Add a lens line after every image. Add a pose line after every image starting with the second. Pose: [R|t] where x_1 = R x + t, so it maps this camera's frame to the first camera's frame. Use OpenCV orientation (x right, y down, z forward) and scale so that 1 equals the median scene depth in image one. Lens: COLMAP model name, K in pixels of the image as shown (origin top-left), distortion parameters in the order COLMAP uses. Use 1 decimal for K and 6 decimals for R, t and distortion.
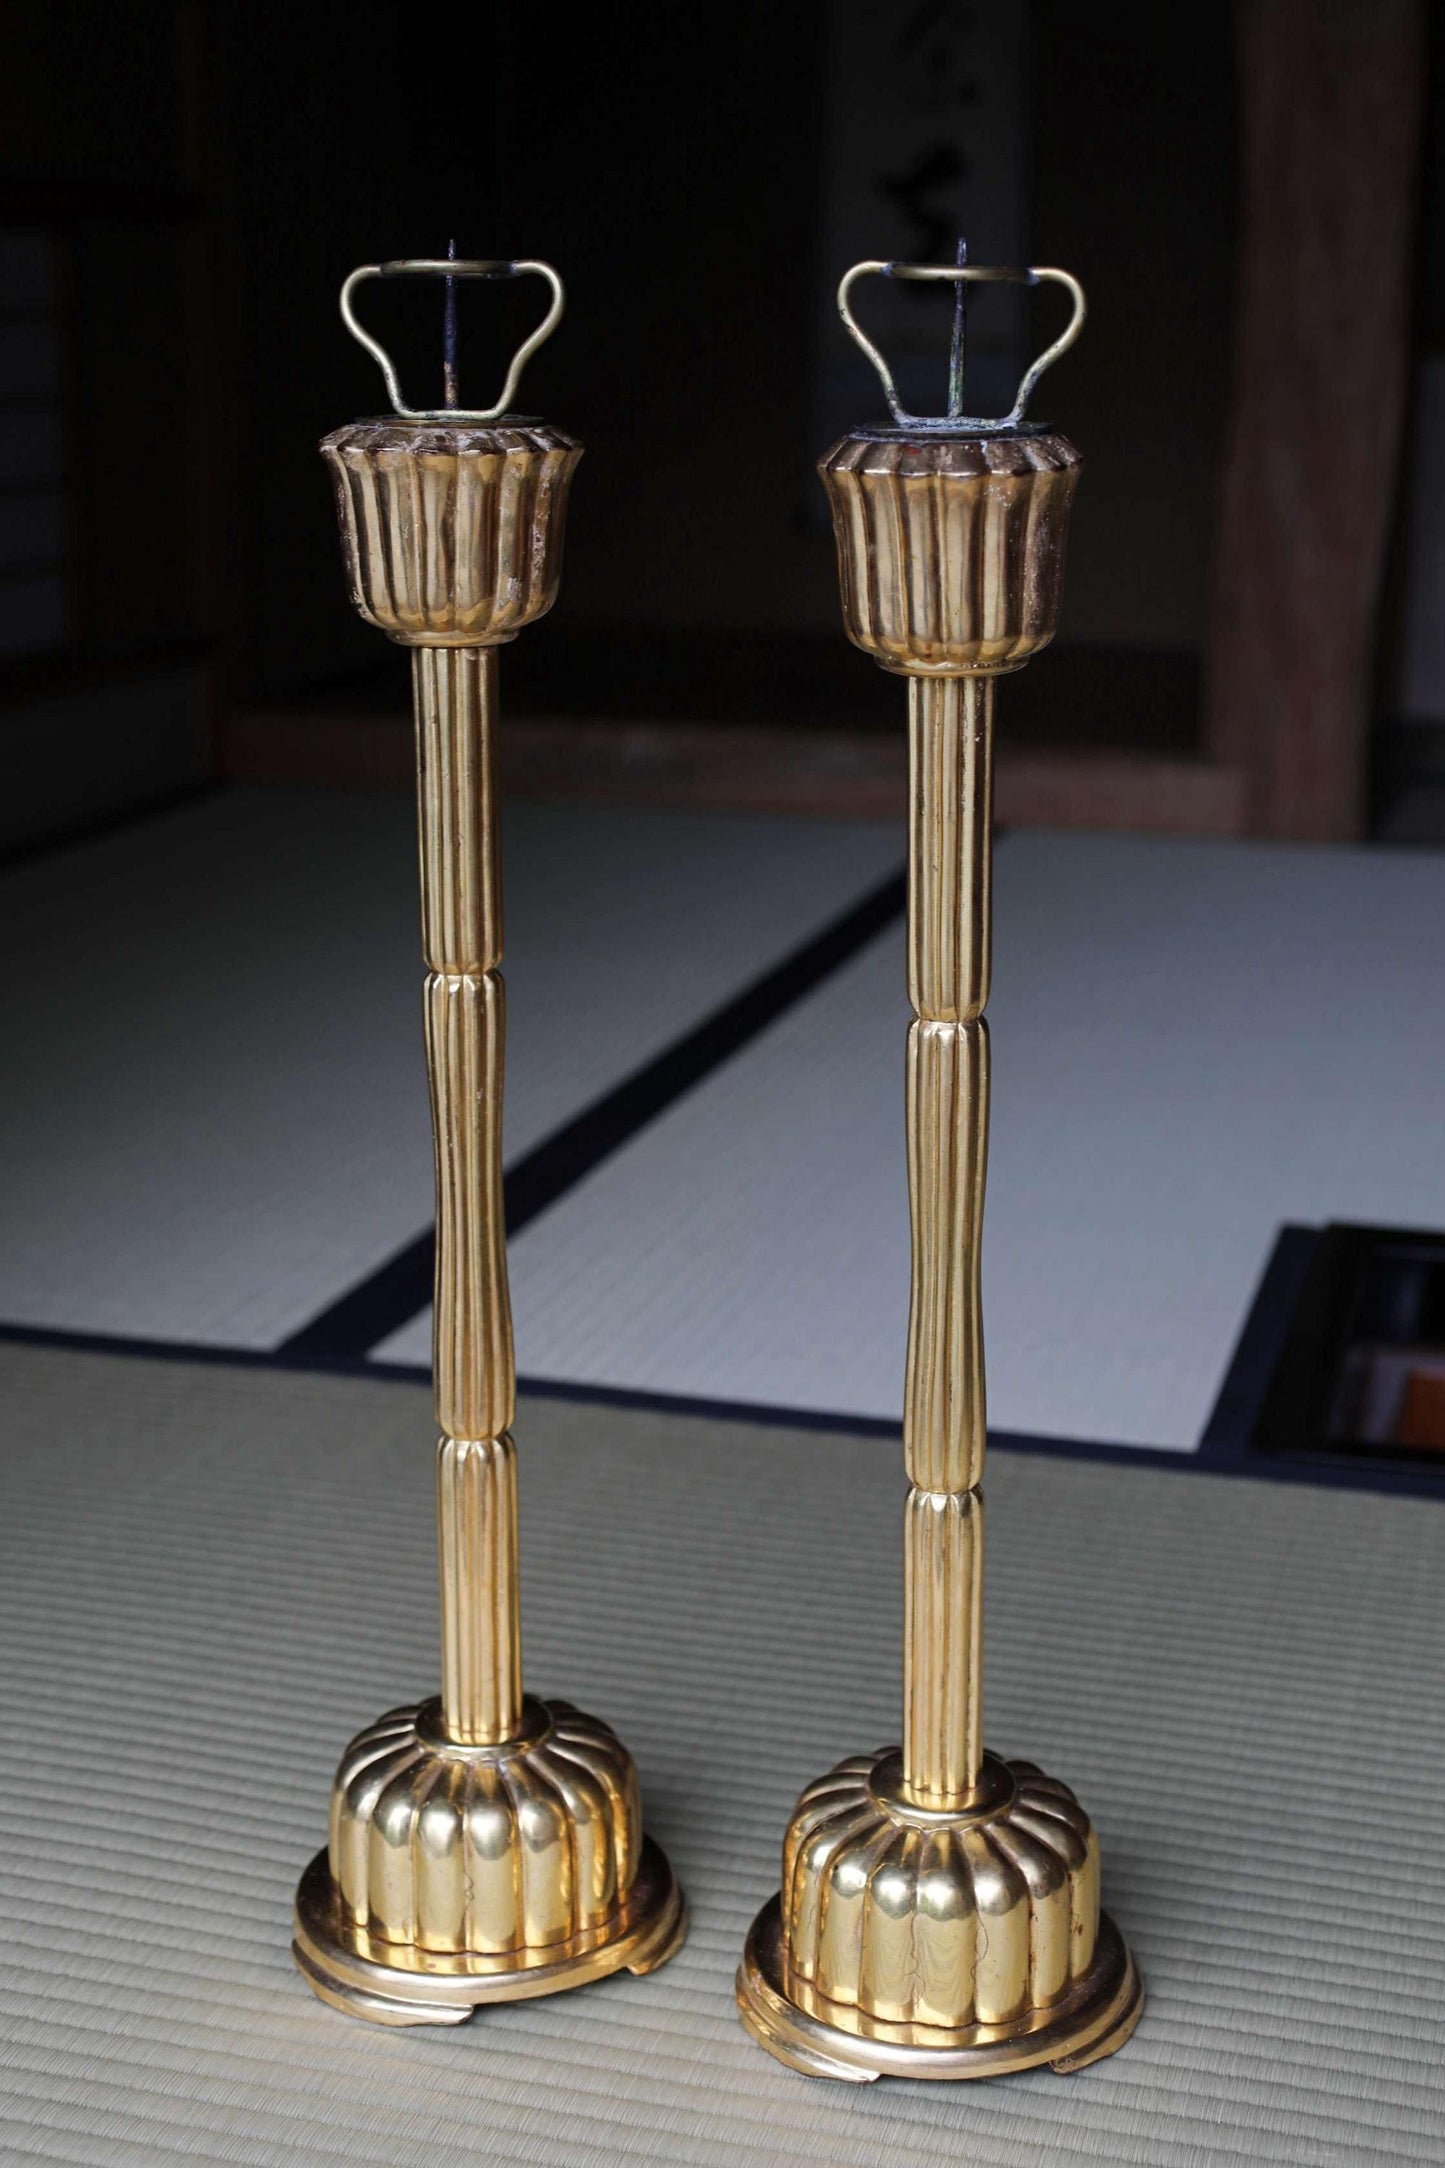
lens RADIAL K [[3279.7, 0, 746.6], [0, 3279.7, 1075.3], [0, 0, 1]] dist [-0.012753, 0.096714]
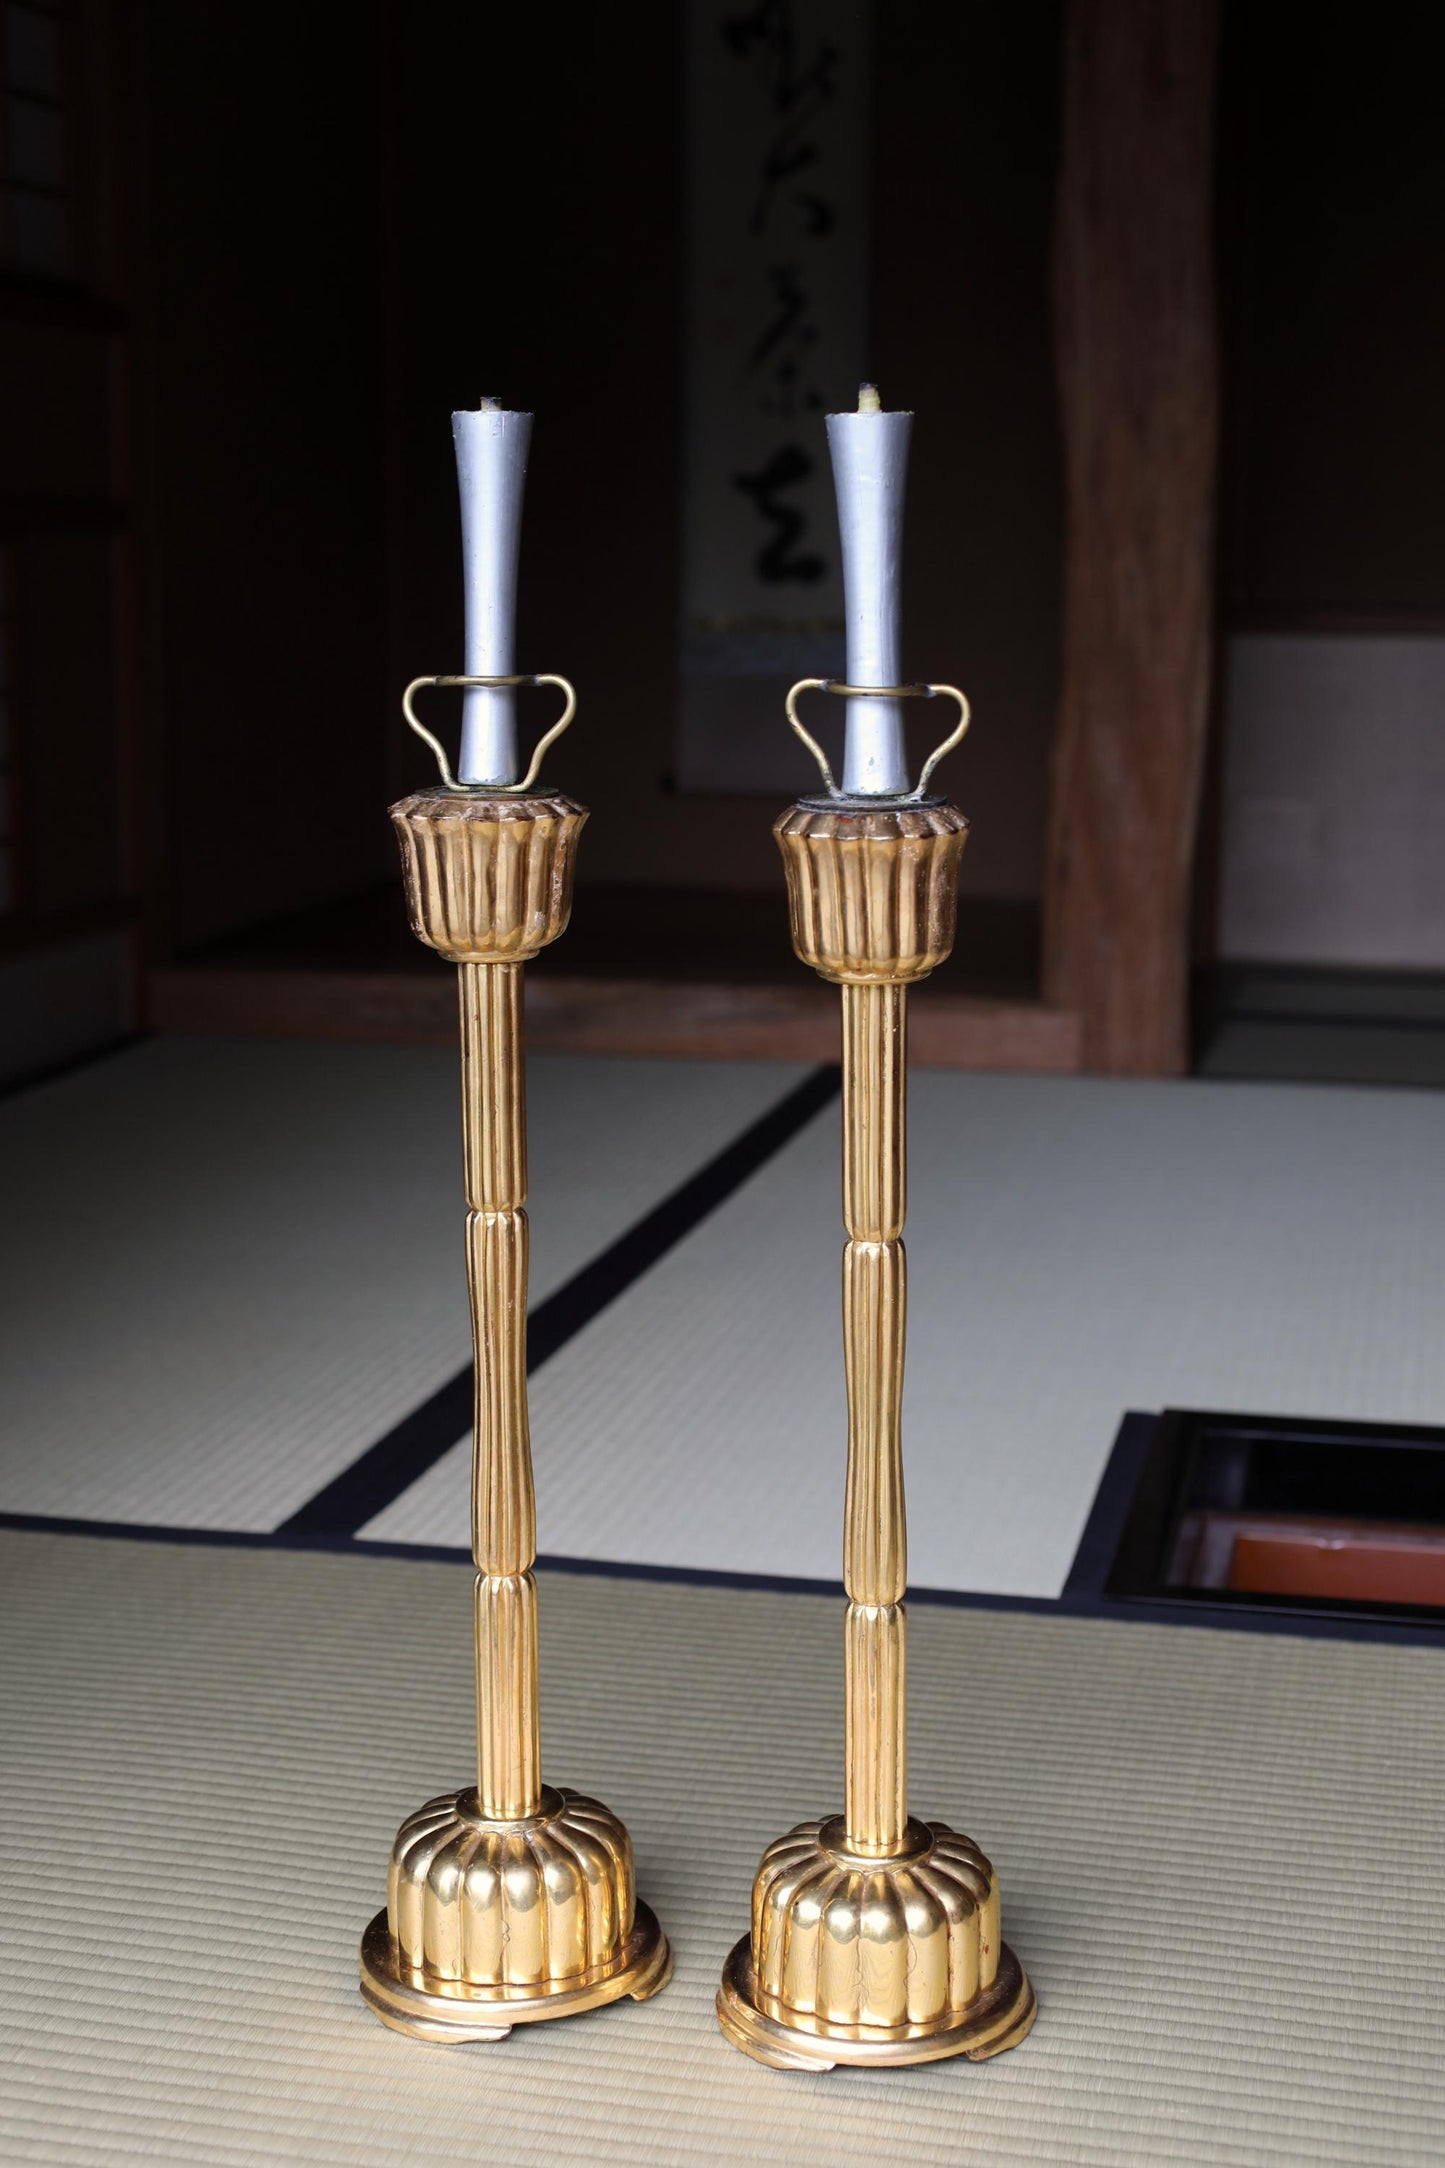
lens RADIAL K [[3386.3, 0, 722.5], [0, 3386.3, 1084.0], [0, 0, 1]] dist [-0.013077, 0.077991]
pose [[0.998709, -0.014487, 0.048689, -0.062456], [0.017578, 0.997816, -0.063680, 0.005566], [-0.047660, 0.064454, 0.996782, -0.344086]]
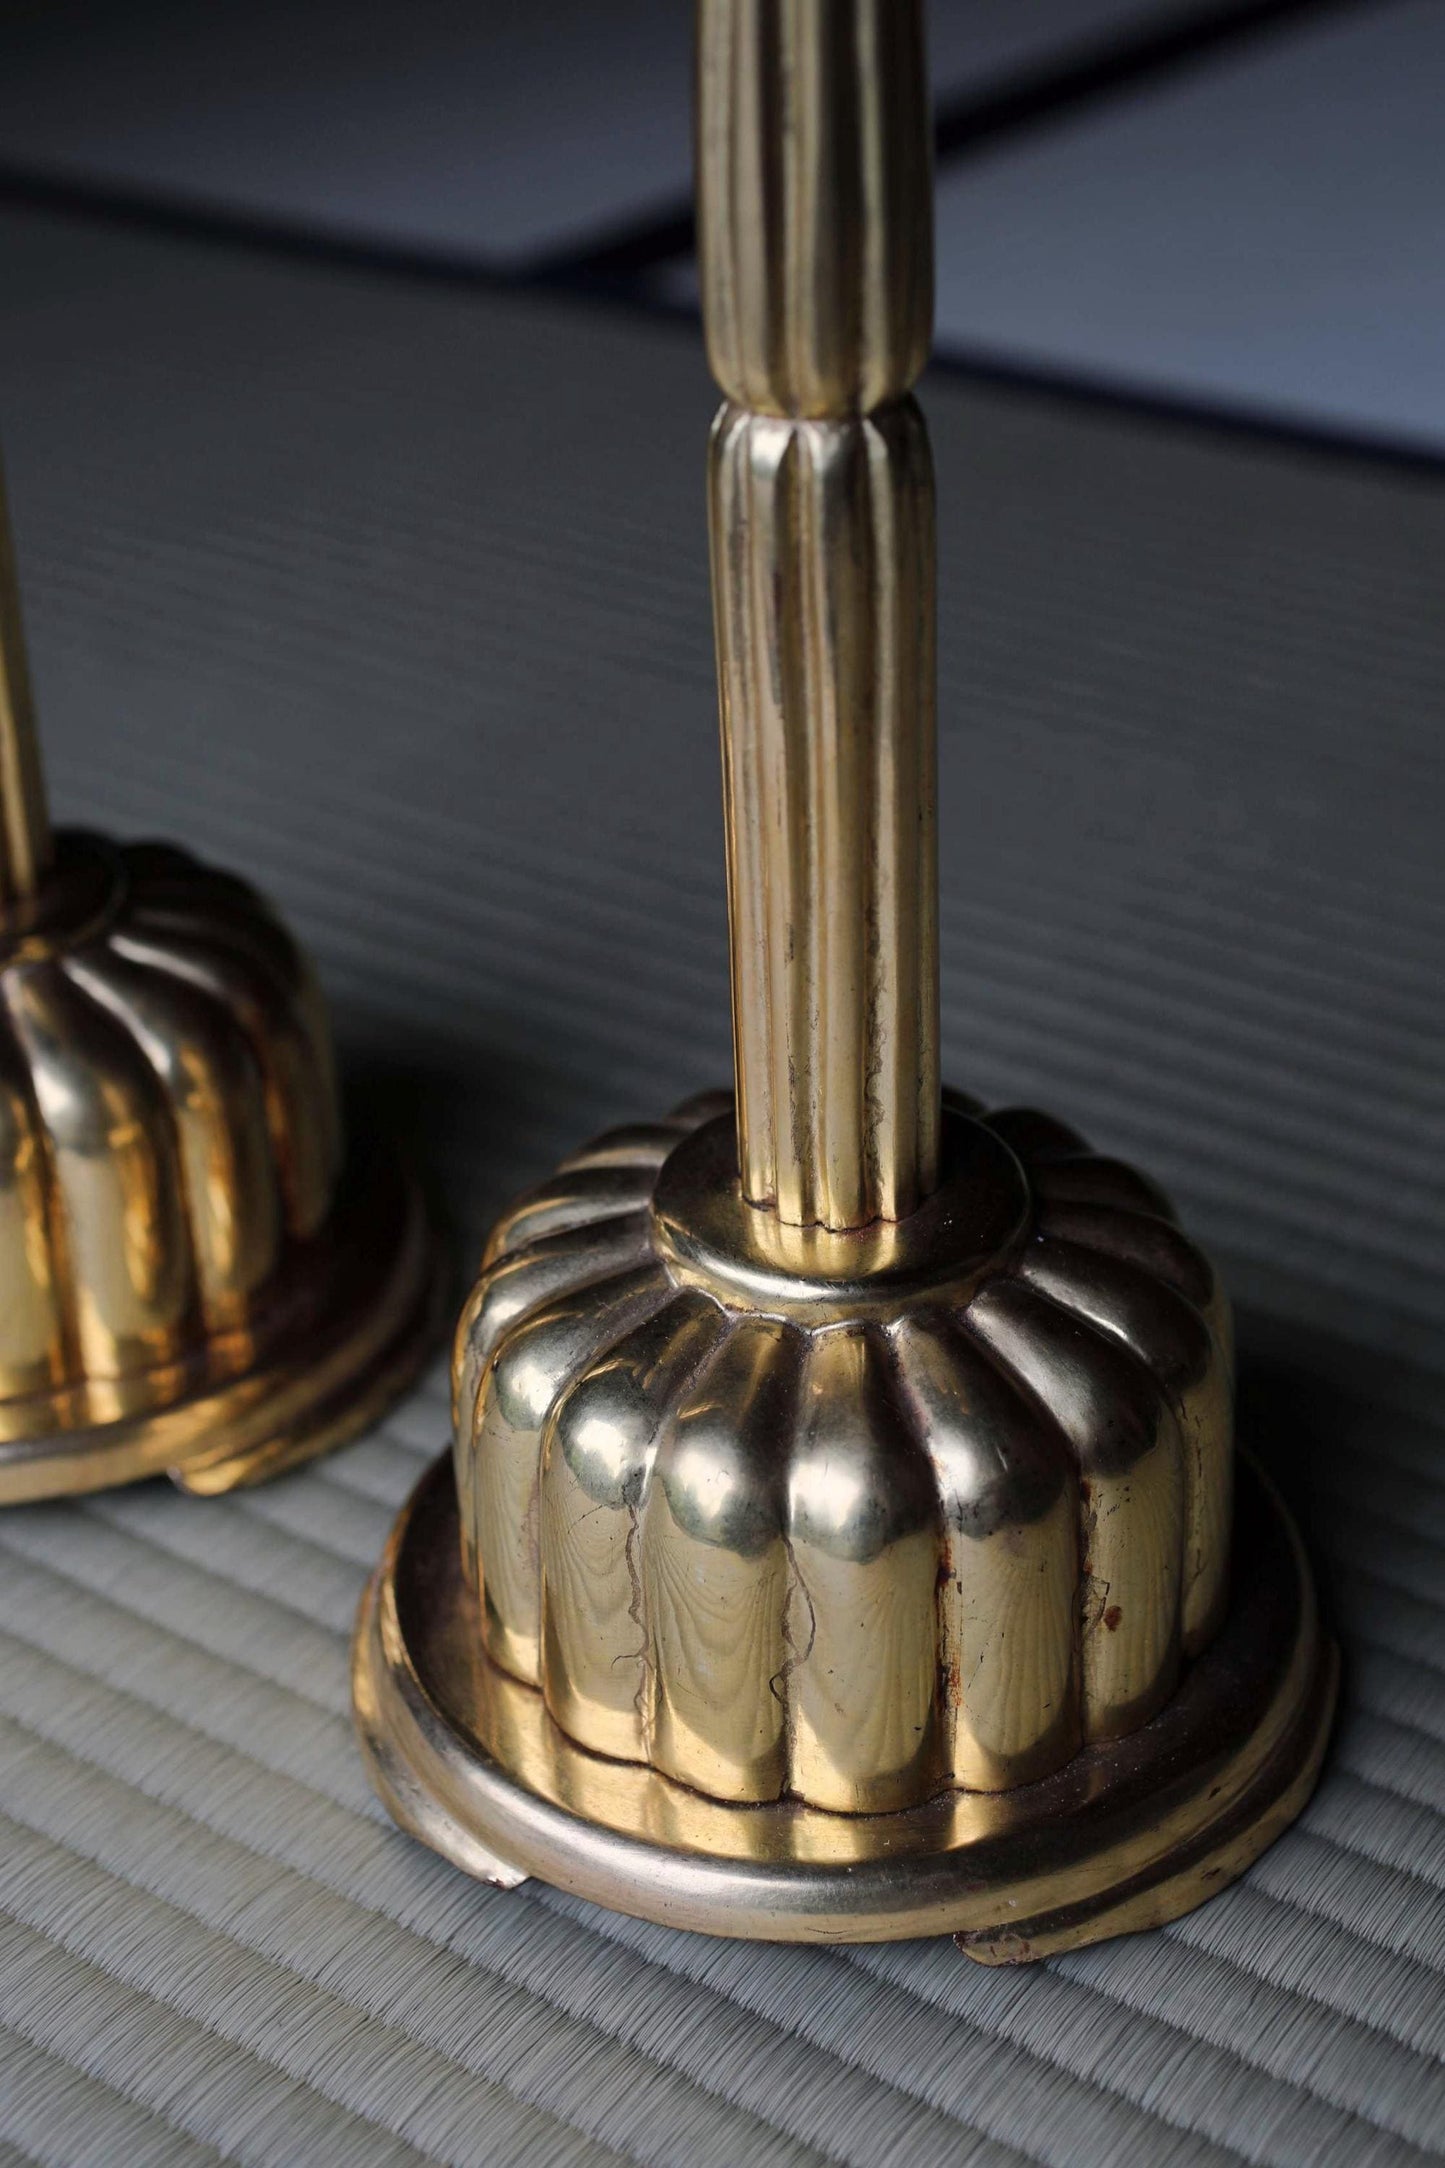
lens RADIAL K [[3279.7, 0, 746.6], [0, 3279.7, 1075.3], [0, 0, 1]] dist [-0.012753, 0.096714]
pose [[0.943657, 0.149812, -0.295072, 0.169689], [-0.073558, 0.964311, 0.254350, 0.106513], [0.322646, -0.218314, 0.920999, 0.660766]]
